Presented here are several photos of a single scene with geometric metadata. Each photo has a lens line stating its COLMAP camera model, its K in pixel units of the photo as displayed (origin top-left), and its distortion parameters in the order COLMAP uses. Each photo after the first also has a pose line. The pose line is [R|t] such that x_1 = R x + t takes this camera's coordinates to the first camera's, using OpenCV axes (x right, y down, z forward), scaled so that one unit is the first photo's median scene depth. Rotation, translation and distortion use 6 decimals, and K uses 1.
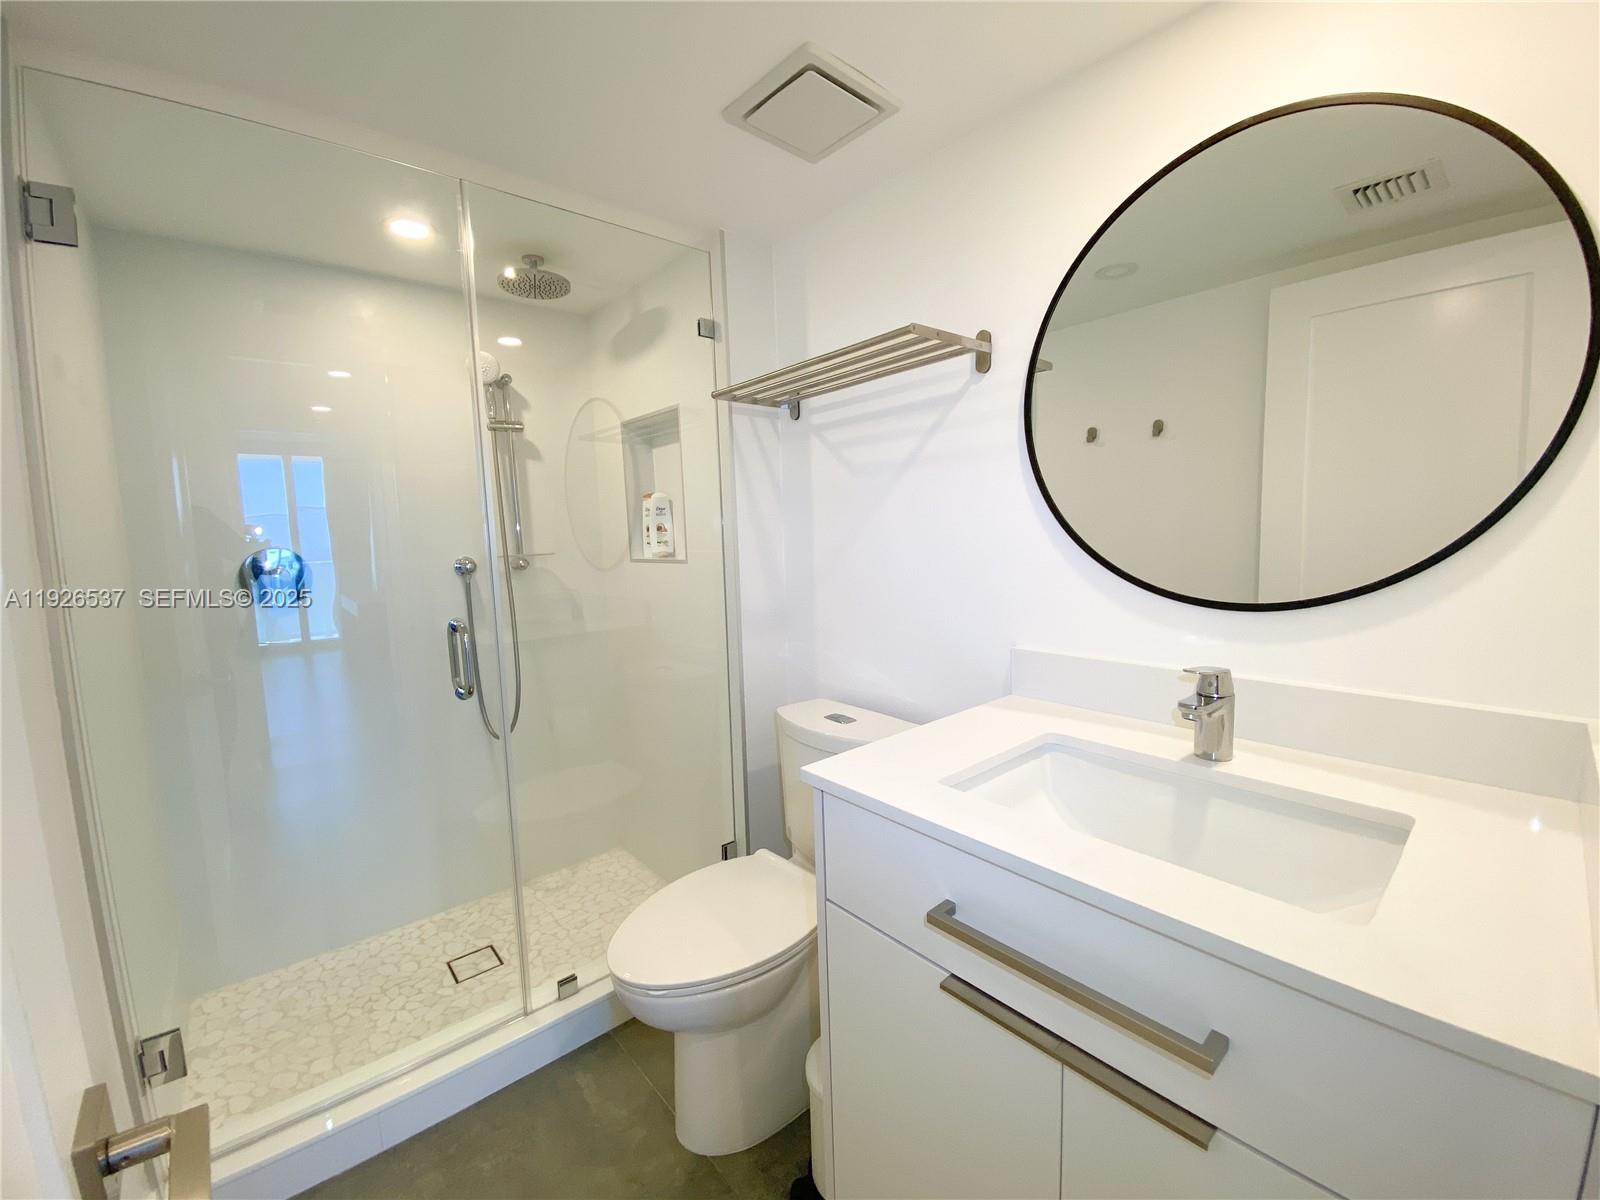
lens RADIAL K [[643.3, 0, 800.0], [0, 643.3, 600.0], [0, 0, 1]] dist [0.031498, -0.026621]
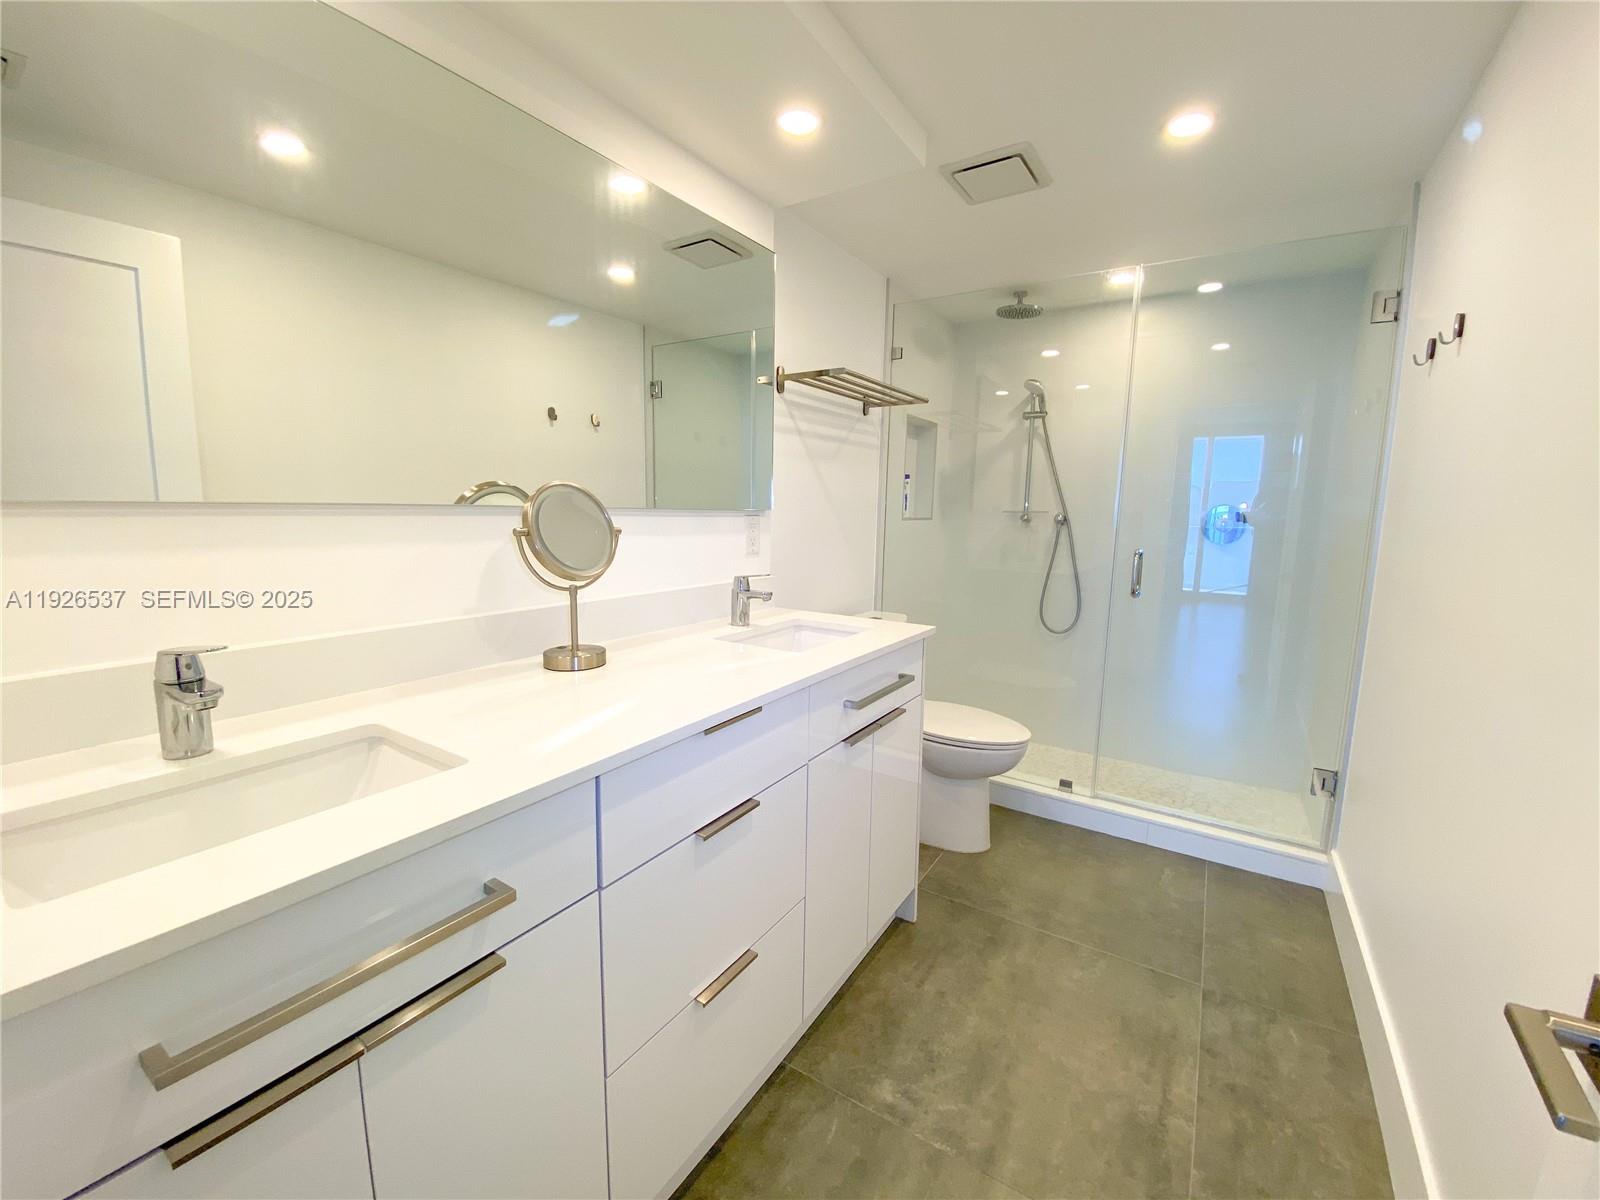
lens RADIAL K [[643.3, 0, 800.0], [0, 643.3, 600.0], [0, 0, 1]] dist [0.031498, -0.026621]
pose [[-0.287183, -0.092908, 0.953359, -0.520781], [0.099060, 0.987068, 0.126033, 0.007076], [-0.952740, 0.130634, -0.274266, 0.490100]]
